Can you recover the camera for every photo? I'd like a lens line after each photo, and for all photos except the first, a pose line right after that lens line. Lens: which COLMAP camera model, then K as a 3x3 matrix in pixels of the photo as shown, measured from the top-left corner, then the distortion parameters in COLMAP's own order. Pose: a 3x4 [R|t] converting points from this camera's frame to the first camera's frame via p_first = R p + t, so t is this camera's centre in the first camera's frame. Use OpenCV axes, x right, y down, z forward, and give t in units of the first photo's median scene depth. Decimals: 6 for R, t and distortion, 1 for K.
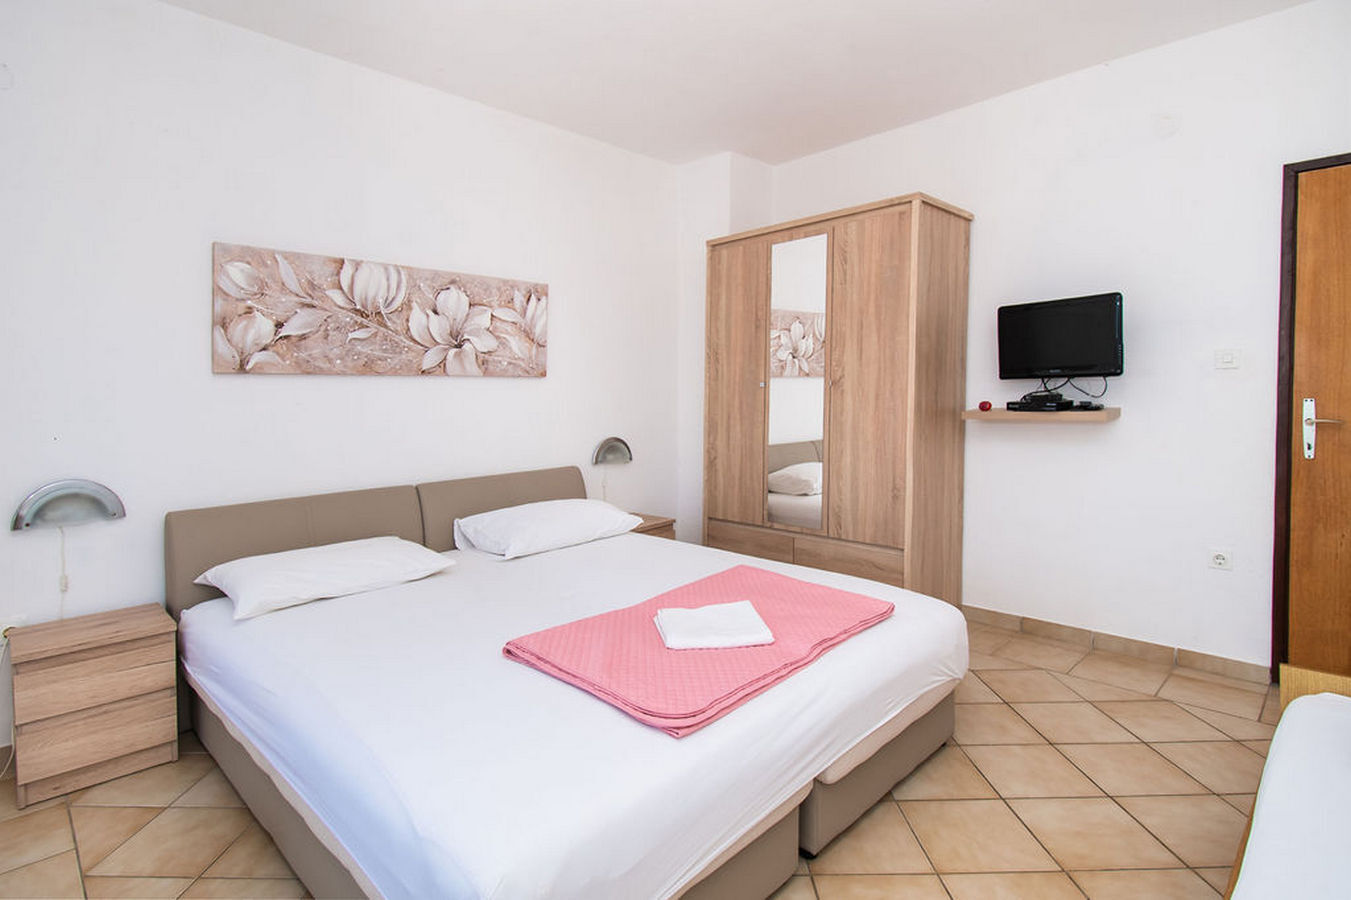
lens RADIAL K [[685.3, 0, 665.1], [0, 685.3, 416.2], [0, 0, 1]] dist [-0.002978, -0.005686]
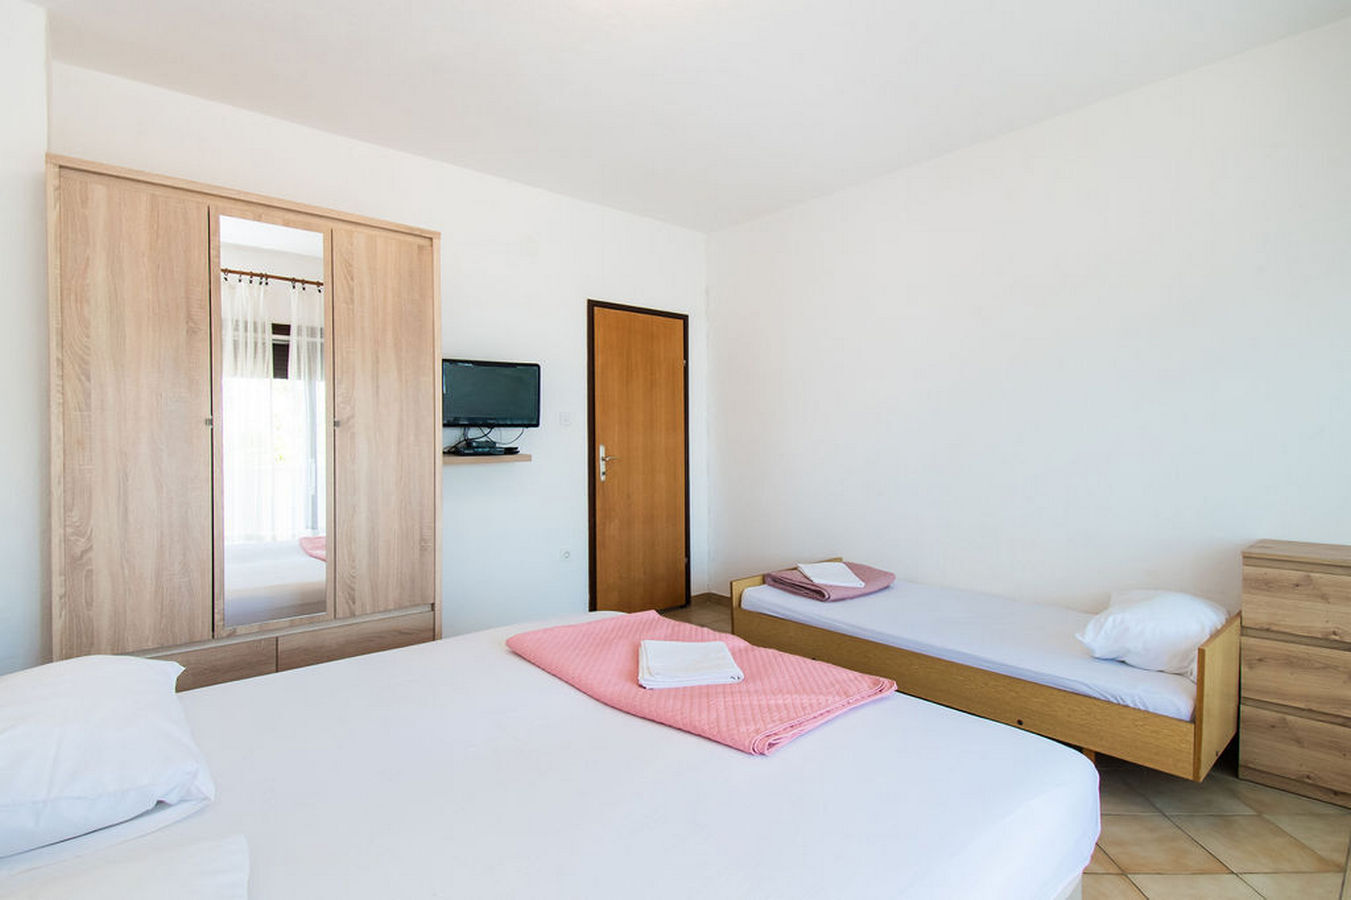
lens RADIAL K [[680.3, 0, 677.4], [0, 680.3, 451.3], [0, 0, 1]] dist [0.001712, -0.000188]
pose [[0.043600, 0.001089, 0.999048, -0.558697], [0.038228, 0.999265, -0.002757, 0.000875], [-0.998317, 0.038312, 0.043526, 0.602460]]
